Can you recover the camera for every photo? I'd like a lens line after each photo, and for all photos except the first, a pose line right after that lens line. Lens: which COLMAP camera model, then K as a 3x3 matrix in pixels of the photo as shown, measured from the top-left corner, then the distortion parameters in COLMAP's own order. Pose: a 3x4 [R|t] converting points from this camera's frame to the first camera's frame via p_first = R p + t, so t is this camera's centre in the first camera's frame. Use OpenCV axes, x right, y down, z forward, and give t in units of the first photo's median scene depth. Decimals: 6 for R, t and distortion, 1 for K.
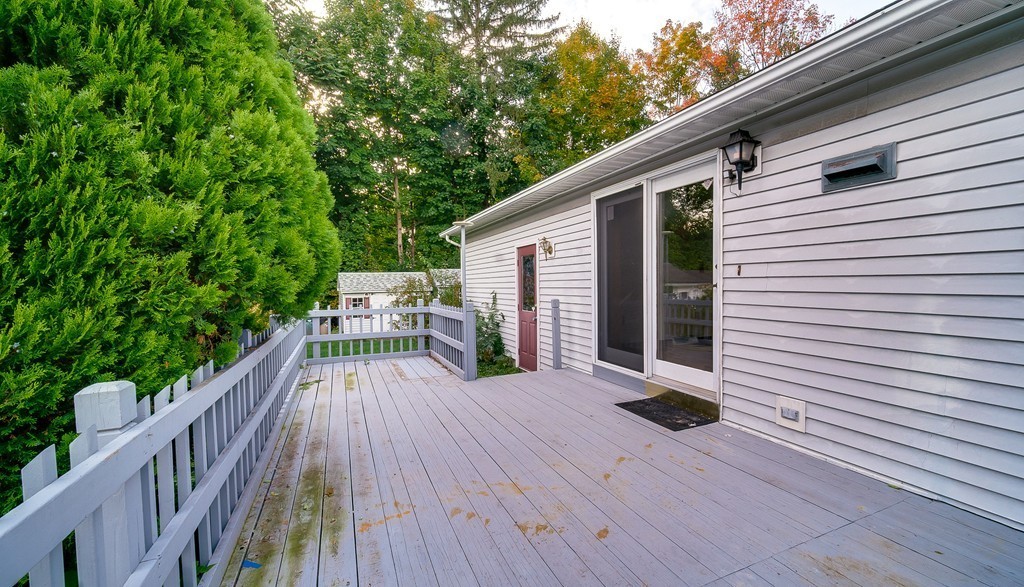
lens RADIAL K [[412.1, 0, 516.5], [0, 412.1, 290.7], [0, 0, 1]] dist [-0.000860, -0.000123]
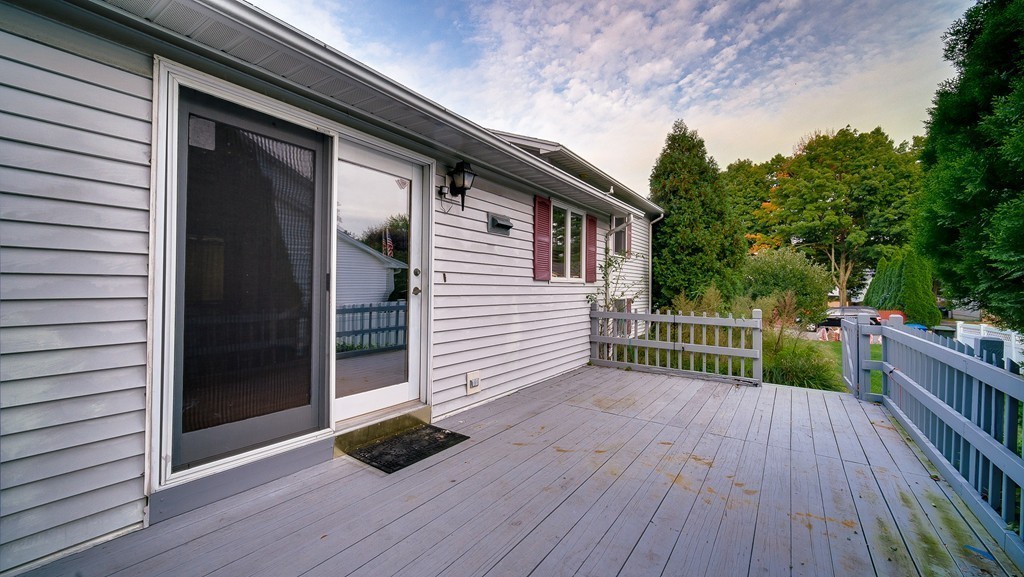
lens RADIAL K [[405.7, 0, 507.8], [0, 405.7, 285.2], [0, 0, 1]] dist [-0.000714, 0.000557]
pose [[-0.528884, 0.010889, 0.848624, -0.479023], [0.012566, 0.999909, -0.004999, -0.019905], [-0.848601, 0.008020, -0.528972, 1.380535]]
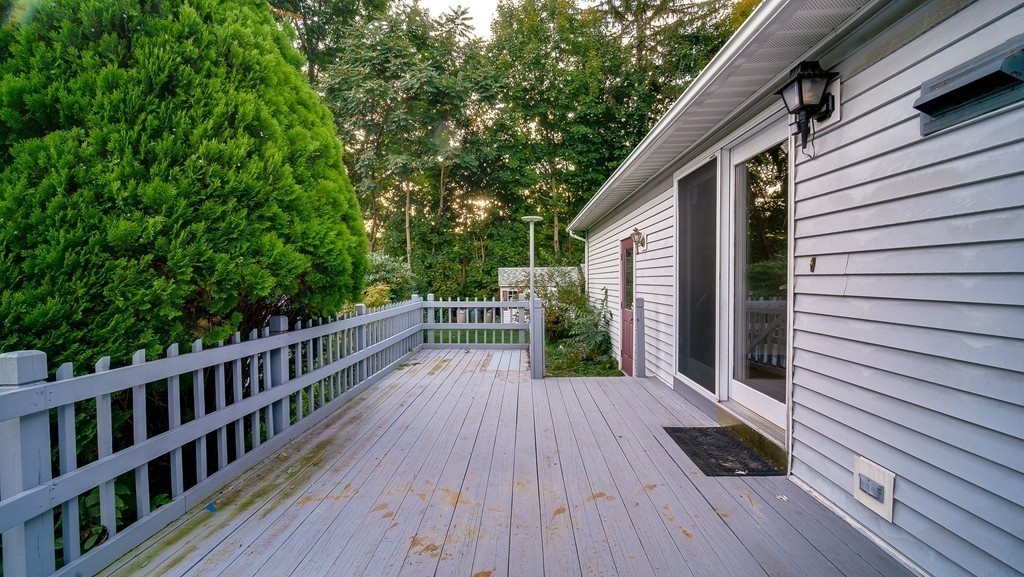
lens RADIAL K [[405.7, 0, 507.8], [0, 405.7, 285.2], [0, 0, 1]] dist [-0.000714, 0.000557]
pose [[0.901158, 0.014919, -0.433235, 0.357257], [-0.014650, 0.999885, 0.003960, -0.009654], [0.433244, 0.002779, 0.901272, 0.154504]]
